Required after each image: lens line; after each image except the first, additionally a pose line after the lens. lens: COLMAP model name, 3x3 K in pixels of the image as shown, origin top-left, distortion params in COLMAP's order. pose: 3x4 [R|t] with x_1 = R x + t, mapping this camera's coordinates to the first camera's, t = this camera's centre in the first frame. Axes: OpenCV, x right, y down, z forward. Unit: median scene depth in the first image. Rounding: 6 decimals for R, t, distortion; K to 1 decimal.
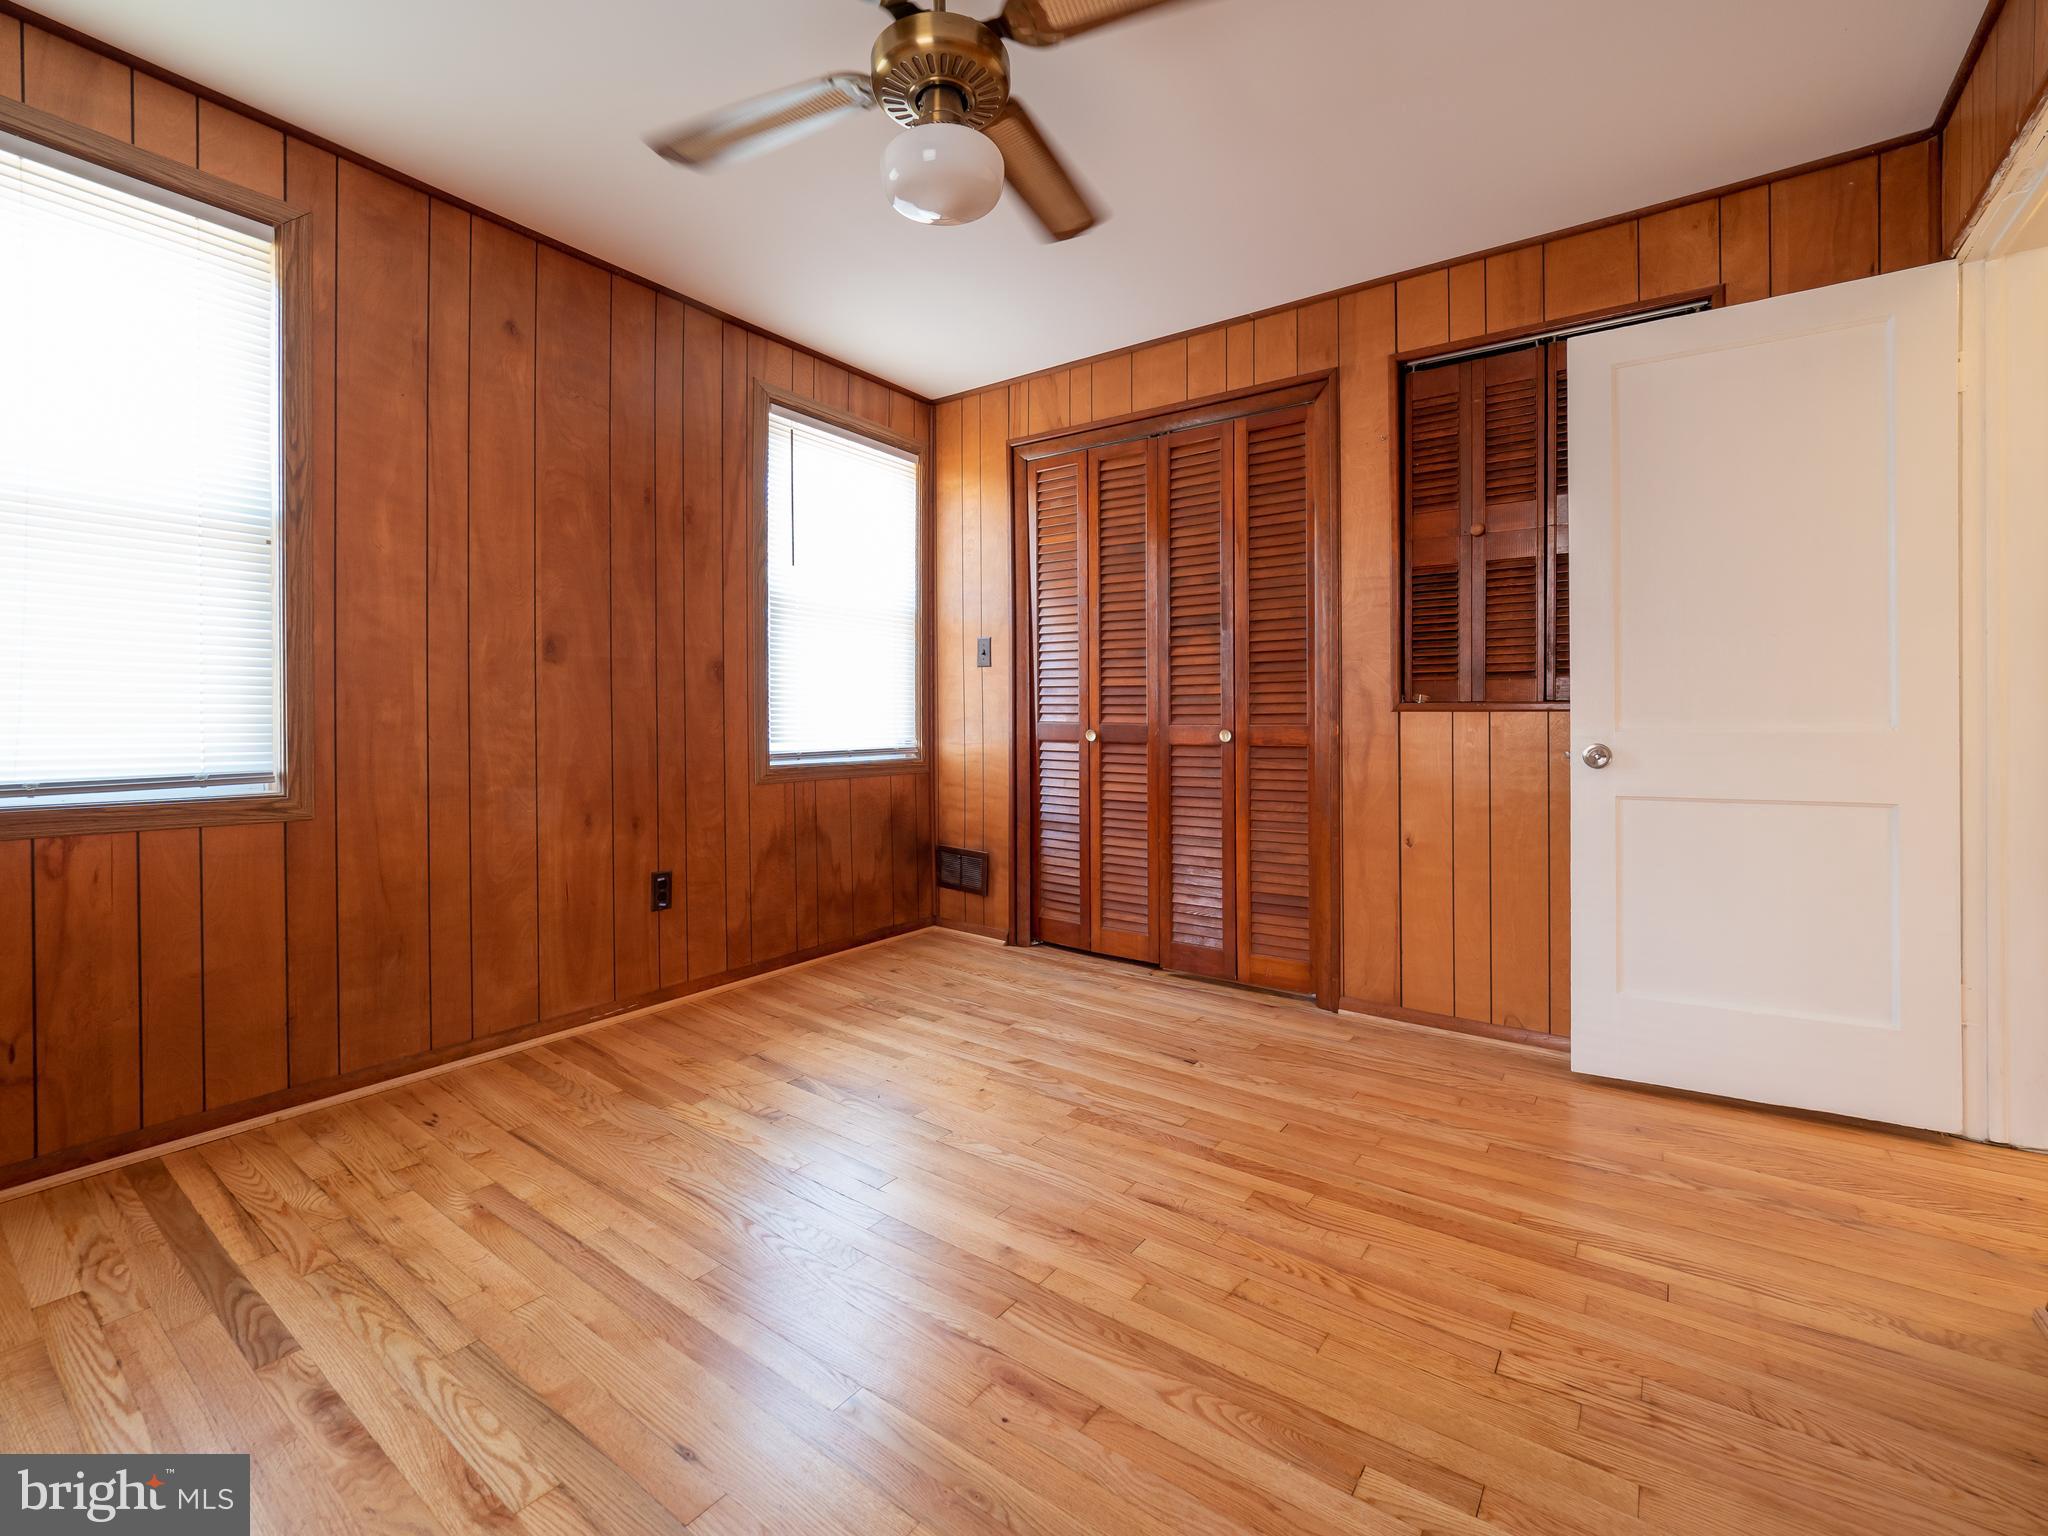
lens RADIAL K [[910.9, 0, 1024.0], [0, 910.9, 768.0], [0, 0, 1]] dist [0.014656, -0.000224]
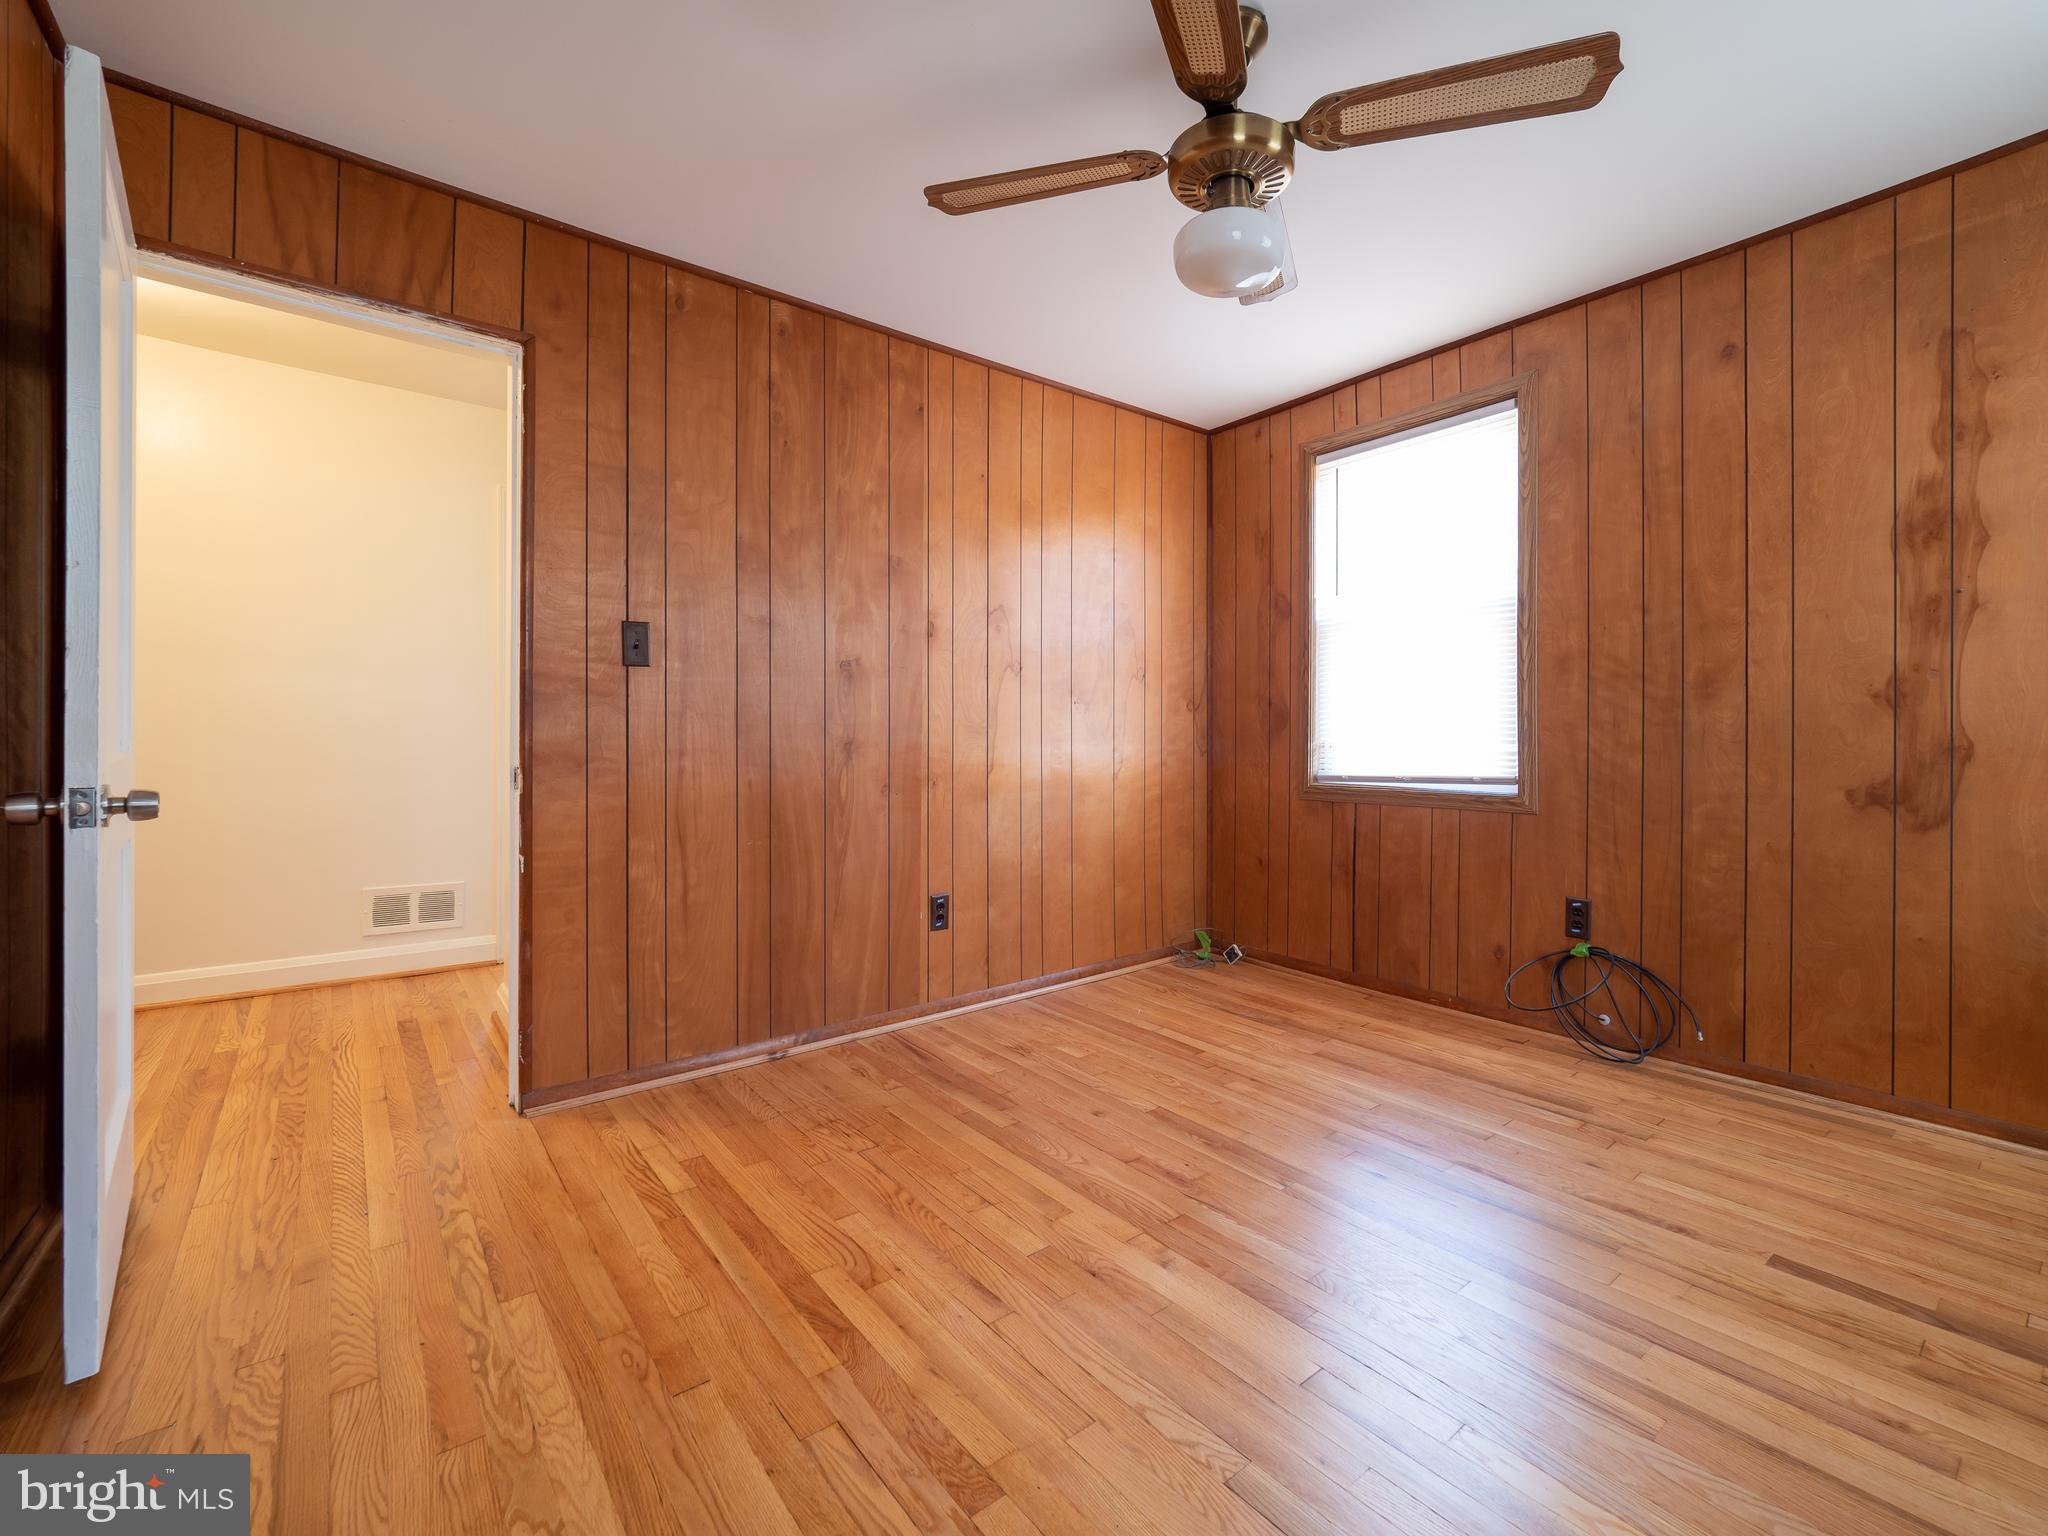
lens RADIAL K [[910.9, 0, 1024.0], [0, 910.9, 768.0], [0, 0, 1]] dist [0.014656, -0.000224]
pose [[-0.961068, -0.011202, 0.276086, -0.132871], [0.011677, 0.996639, 0.081085, -0.103623], [-0.276066, 0.081152, -0.957707, 1.849993]]
